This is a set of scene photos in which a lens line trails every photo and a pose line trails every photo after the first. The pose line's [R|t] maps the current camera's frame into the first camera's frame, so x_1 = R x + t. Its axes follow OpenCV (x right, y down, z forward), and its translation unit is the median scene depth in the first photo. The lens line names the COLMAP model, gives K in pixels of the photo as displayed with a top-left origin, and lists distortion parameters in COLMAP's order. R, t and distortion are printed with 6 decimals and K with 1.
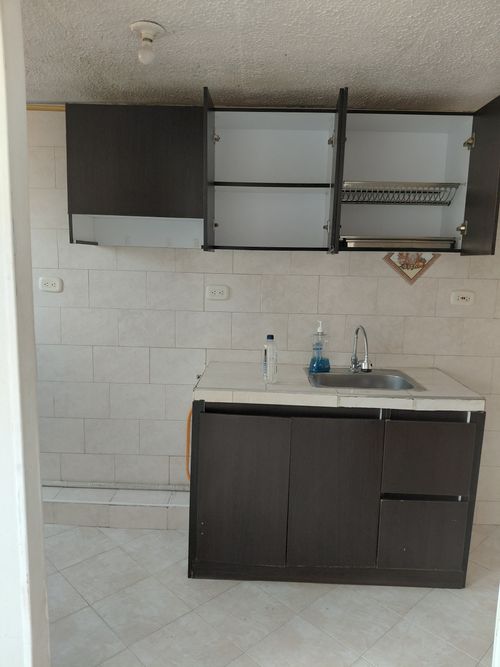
lens RADIAL K [[482.2, 0, 252.9], [0, 482.2, 329.0], [0, 0, 1]] dist [0.016895, -0.048633]
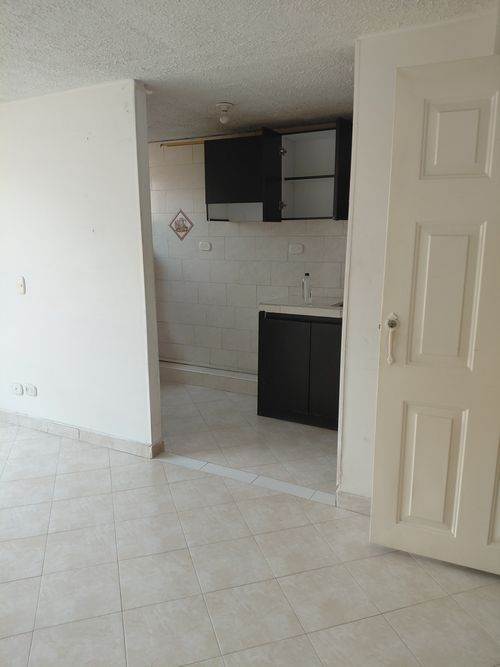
lens RADIAL K [[482.2, 0, 252.9], [0, 482.2, 327.7], [0, 0, 1]] dist [0.016895, -0.048633]
pose [[0.891949, 0.053365, -0.448976, 0.553653], [-0.027359, 0.997561, 0.064216, 0.086882], [0.451308, -0.044994, 0.891233, -0.478613]]
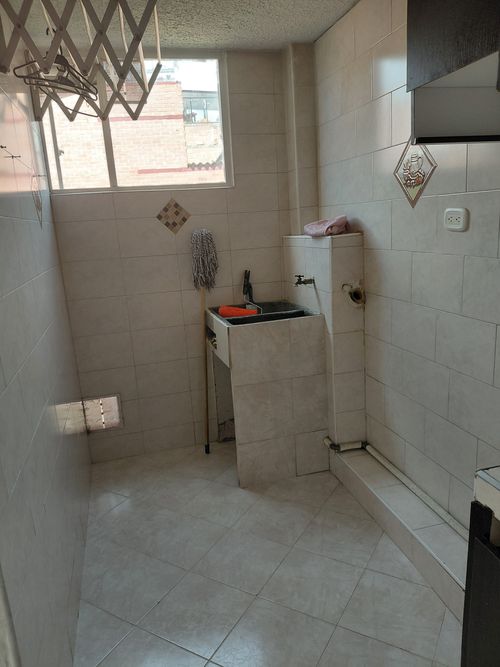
lens RADIAL K [[482.2, 0, 251.5], [0, 482.2, 332.9], [0, 0, 1]] dist [0.016895, -0.048633]
pose [[0.237623, 0.179794, -0.954573, 0.169159], [-0.048511, 0.983691, 0.173203, -0.046931], [0.970145, 0.005150, 0.242469, 0.655107]]
